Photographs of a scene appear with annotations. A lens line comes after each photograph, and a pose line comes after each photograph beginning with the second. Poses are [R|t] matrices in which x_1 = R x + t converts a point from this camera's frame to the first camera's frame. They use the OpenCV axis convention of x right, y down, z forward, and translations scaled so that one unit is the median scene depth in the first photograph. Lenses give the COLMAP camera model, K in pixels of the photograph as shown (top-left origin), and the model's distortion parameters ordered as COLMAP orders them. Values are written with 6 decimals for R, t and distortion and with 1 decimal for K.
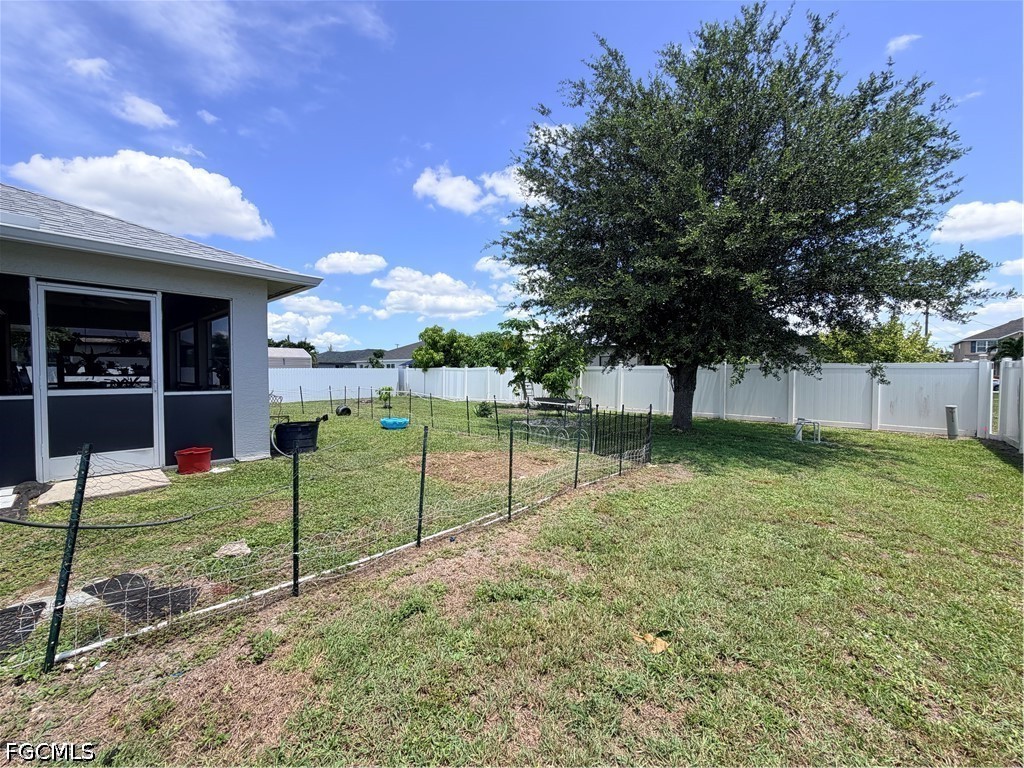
lens RADIAL K [[407.8, 0, 513.3], [0, 407.8, 381.8], [0, 0, 1]] dist [-0.000900, 0.000182]
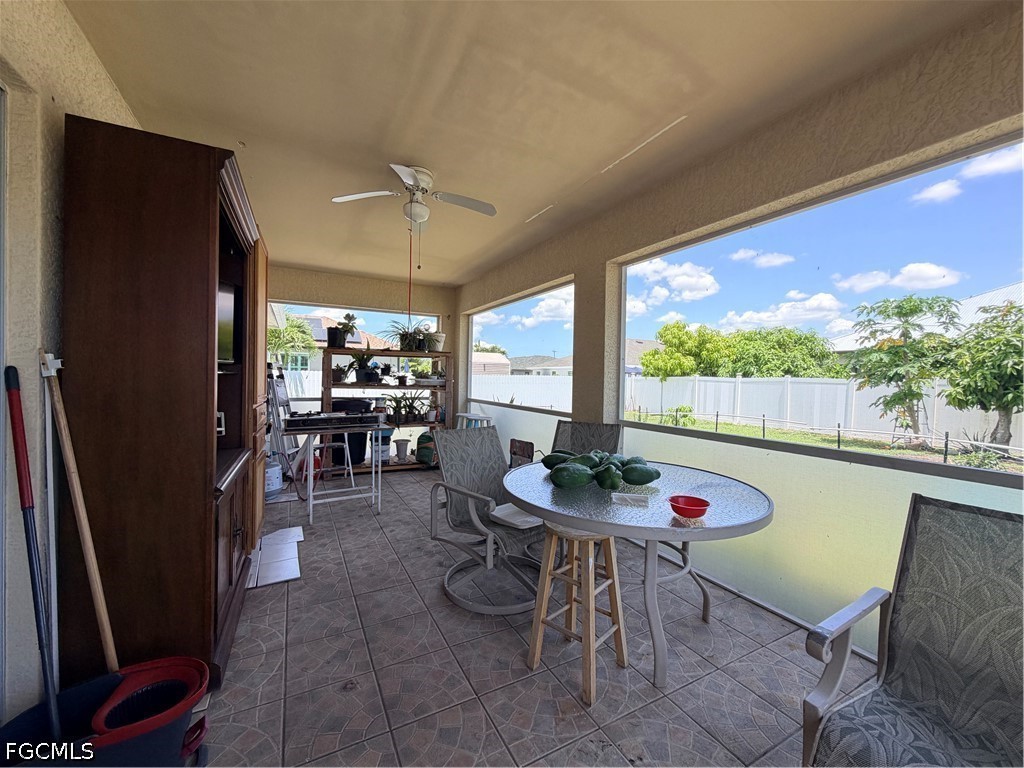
lens RADIAL K [[407.8, 0, 510.9], [0, 407.8, 383.5], [0, 0, 1]] dist [-0.000900, 0.000182]
pose [[0.940852, 0.018555, -0.338308, -0.229161], [-0.023334, 0.999677, -0.010064, -0.007366], [0.338012, 0.017363, 0.940982, 0.184725]]
